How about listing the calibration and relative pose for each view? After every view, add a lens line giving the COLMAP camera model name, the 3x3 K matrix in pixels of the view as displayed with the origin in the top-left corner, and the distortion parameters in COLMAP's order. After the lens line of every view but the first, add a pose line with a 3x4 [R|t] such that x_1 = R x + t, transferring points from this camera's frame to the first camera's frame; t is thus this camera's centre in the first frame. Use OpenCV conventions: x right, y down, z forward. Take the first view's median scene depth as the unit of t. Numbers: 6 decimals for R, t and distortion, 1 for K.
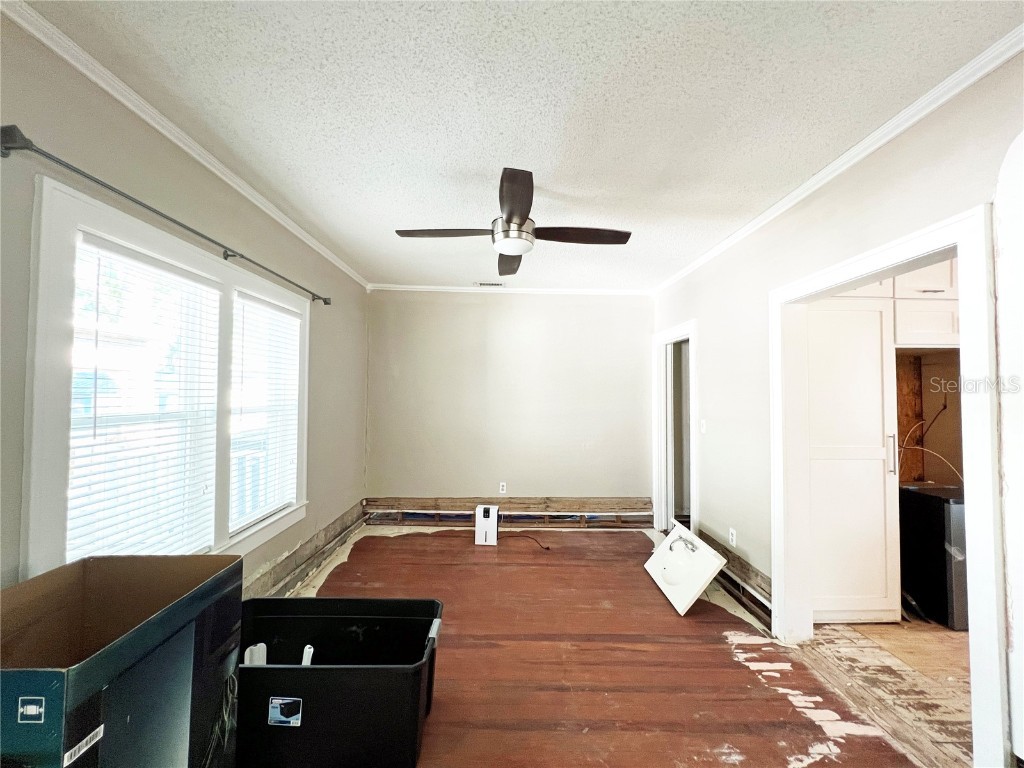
lens RADIAL K [[412.6, 0, 507.8], [0, 412.6, 380.9], [0, 0, 1]] dist [-0.002321, 0.001731]
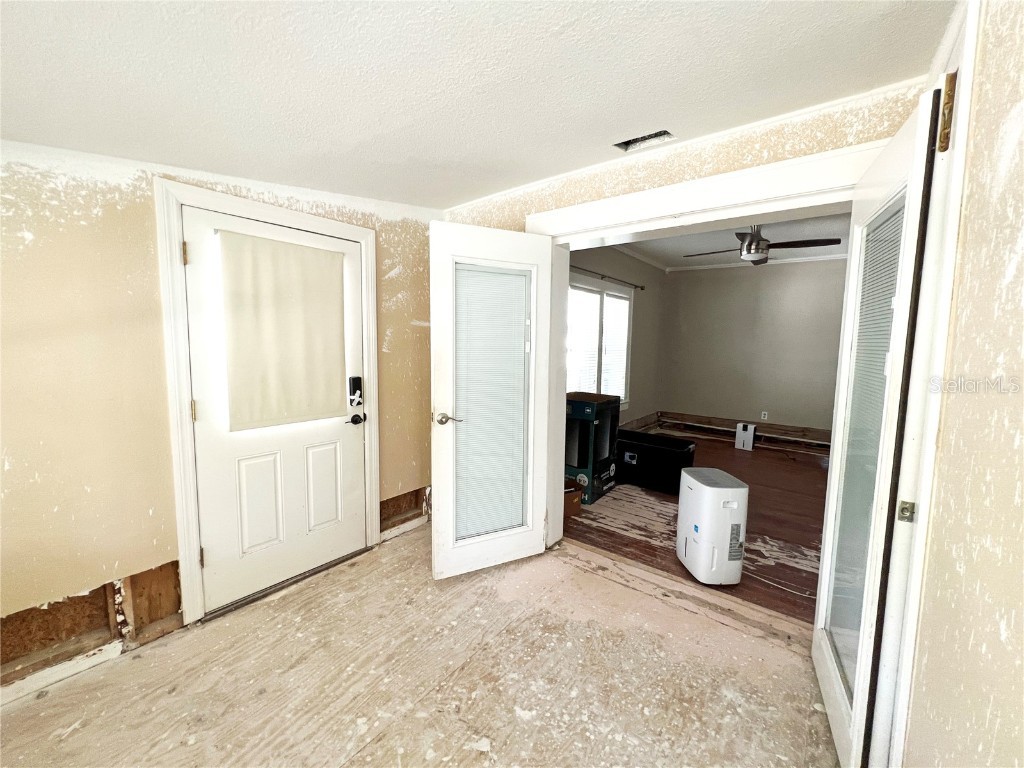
lens RADIAL K [[412.6, 0, 511.6], [0, 412.6, 380.3], [0, 0, 1]] dist [-0.002321, 0.001731]
pose [[0.779716, 0.068407, -0.622385, 0.228606], [0.003372, 0.993541, 0.113426, -0.009213], [0.626124, -0.090539, 0.774449, -0.699379]]
